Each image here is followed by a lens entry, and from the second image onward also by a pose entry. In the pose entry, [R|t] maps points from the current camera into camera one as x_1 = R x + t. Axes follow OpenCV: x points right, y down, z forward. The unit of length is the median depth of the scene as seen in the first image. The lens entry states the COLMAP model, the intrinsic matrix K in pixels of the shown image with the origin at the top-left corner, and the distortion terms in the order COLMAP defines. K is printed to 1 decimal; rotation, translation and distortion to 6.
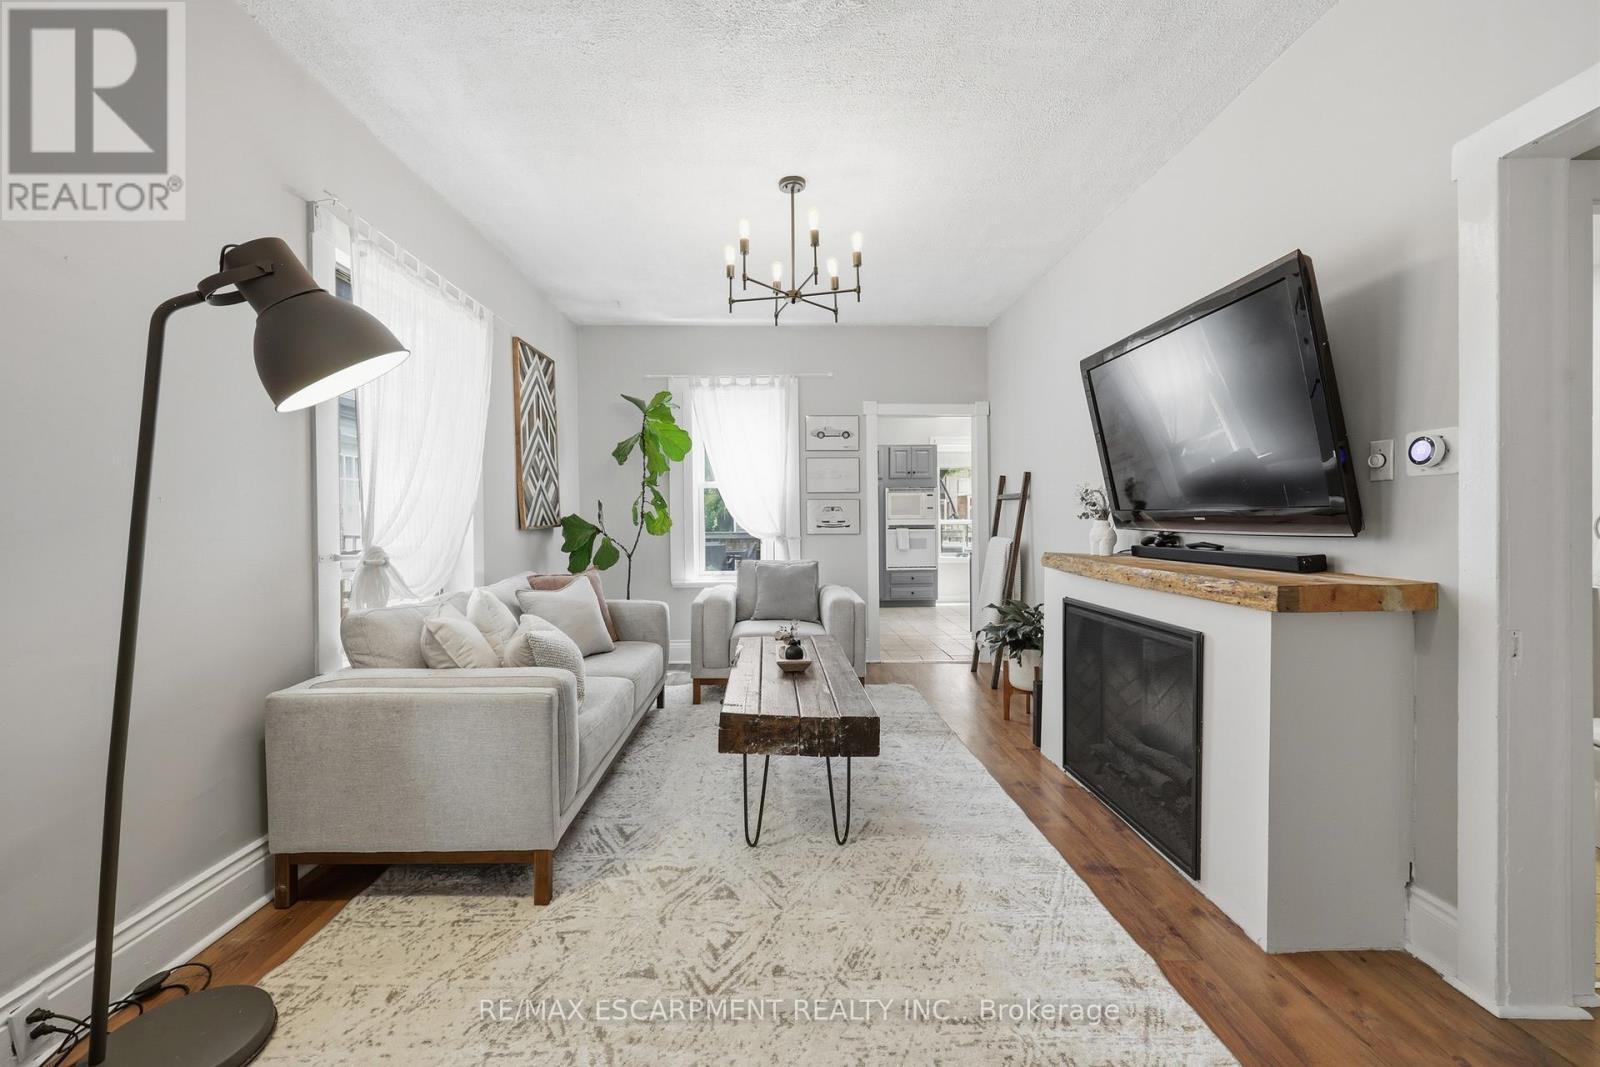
lens RADIAL K [[635.3, 0, 776.8], [0, 635.3, 527.9], [0, 0, 1]] dist [-0.004699, -0.000144]
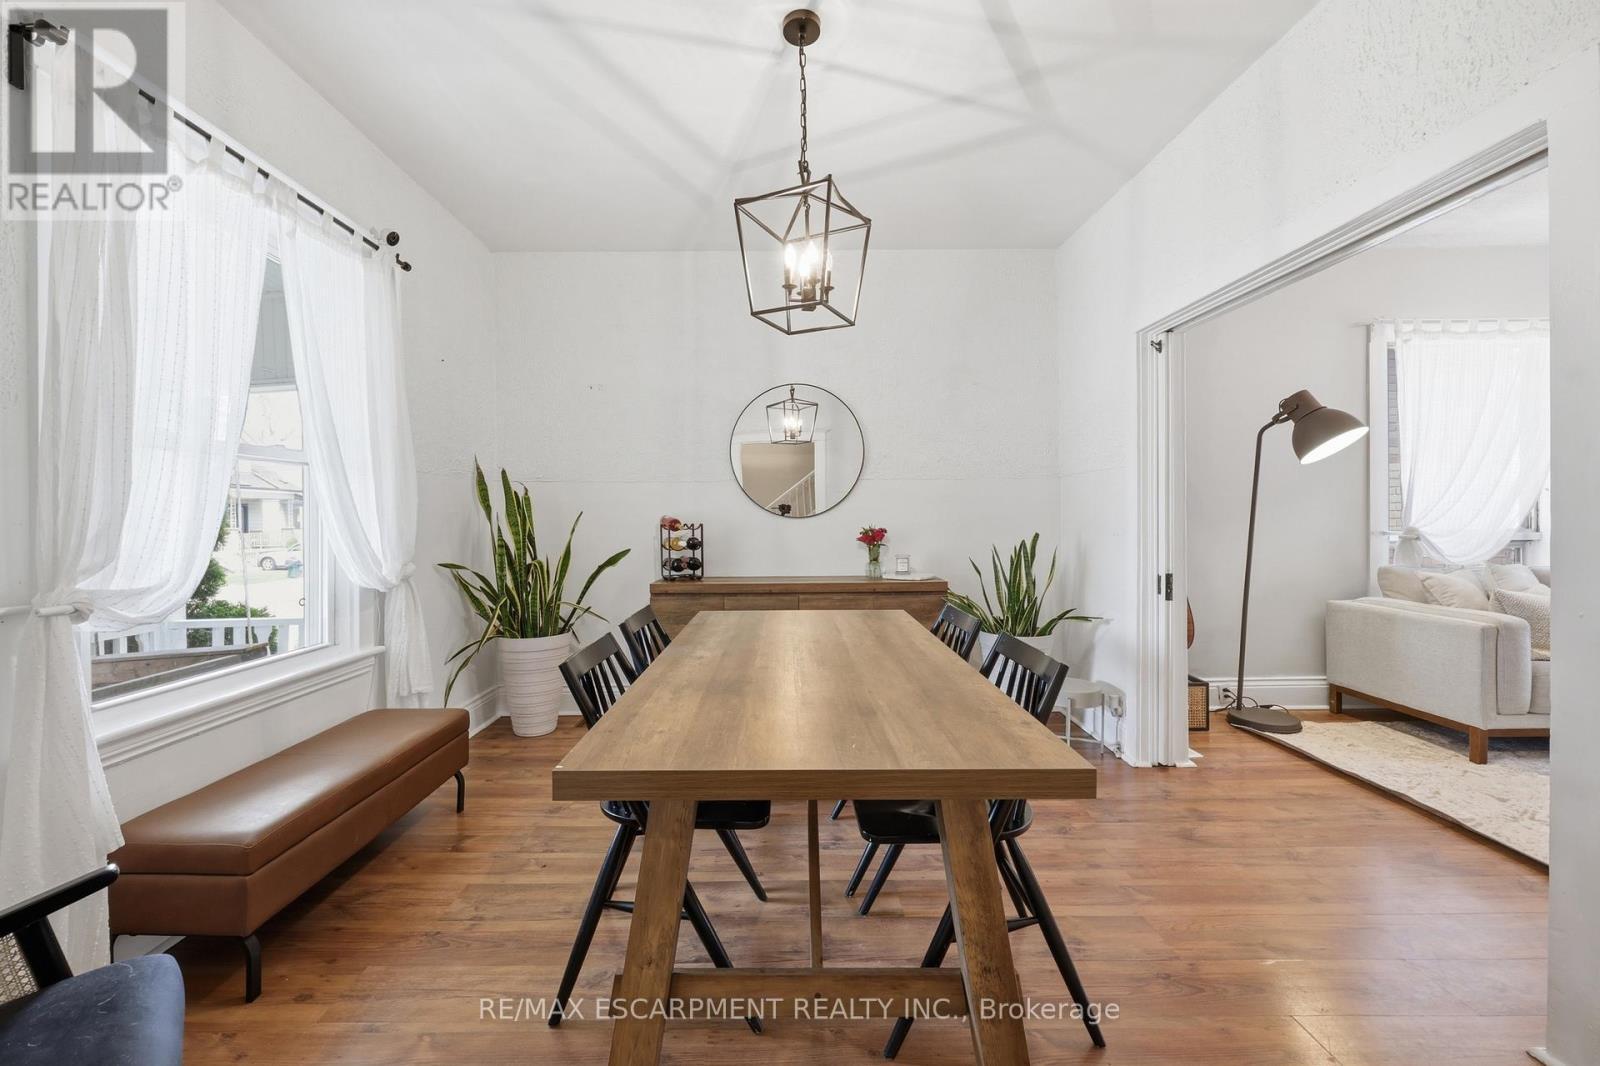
lens RADIAL K [[652.4, 0, 806.0], [0, 652.4, 527.9], [0, 0, 1]] dist [0.008426, -0.000202]
pose [[0.012440, 0.018243, -0.999756, 0.553557], [0.003139, 0.999828, 0.018283, -0.001528], [0.999918, -0.003366, 0.012381, -0.293332]]
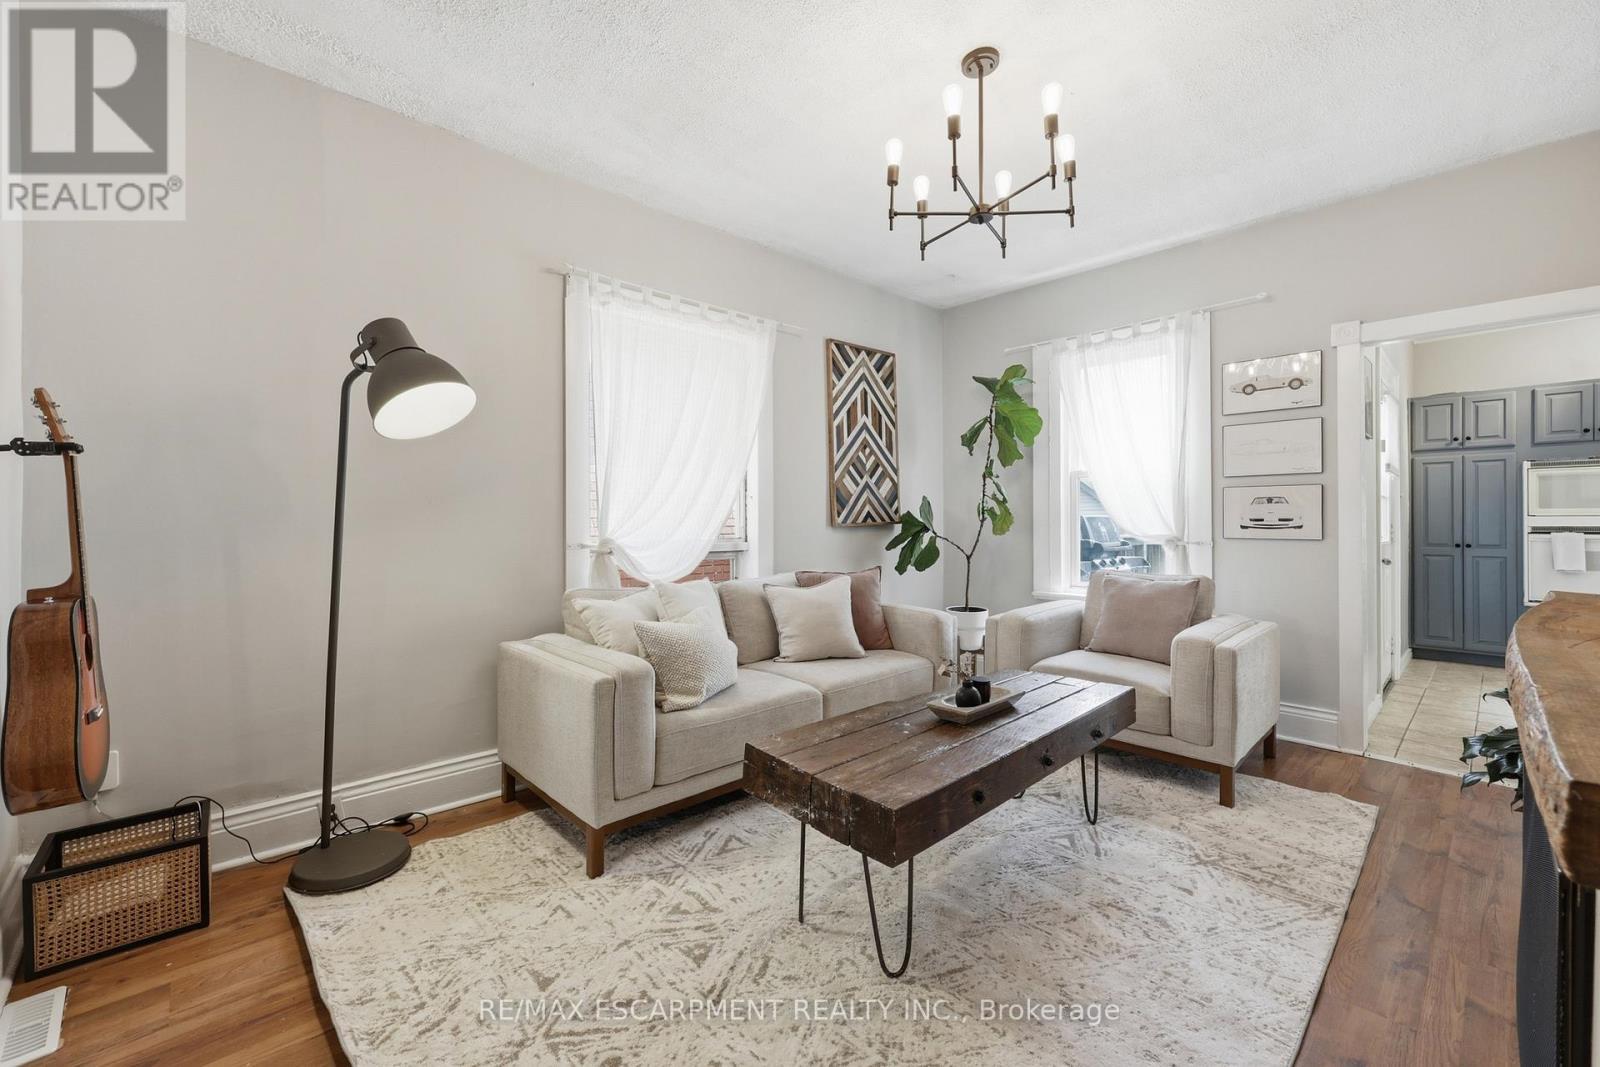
lens RADIAL K [[648.9, 0, 797.1], [0, 648.9, 520.0], [0, 0, 1]] dist [-0.001091, -0.000141]
pose [[0.674957, 0.004420, -0.737844, 0.313992], [-0.010187, 0.999943, -0.003329, -0.003280], [0.737787, 0.009763, 0.674963, 0.240751]]
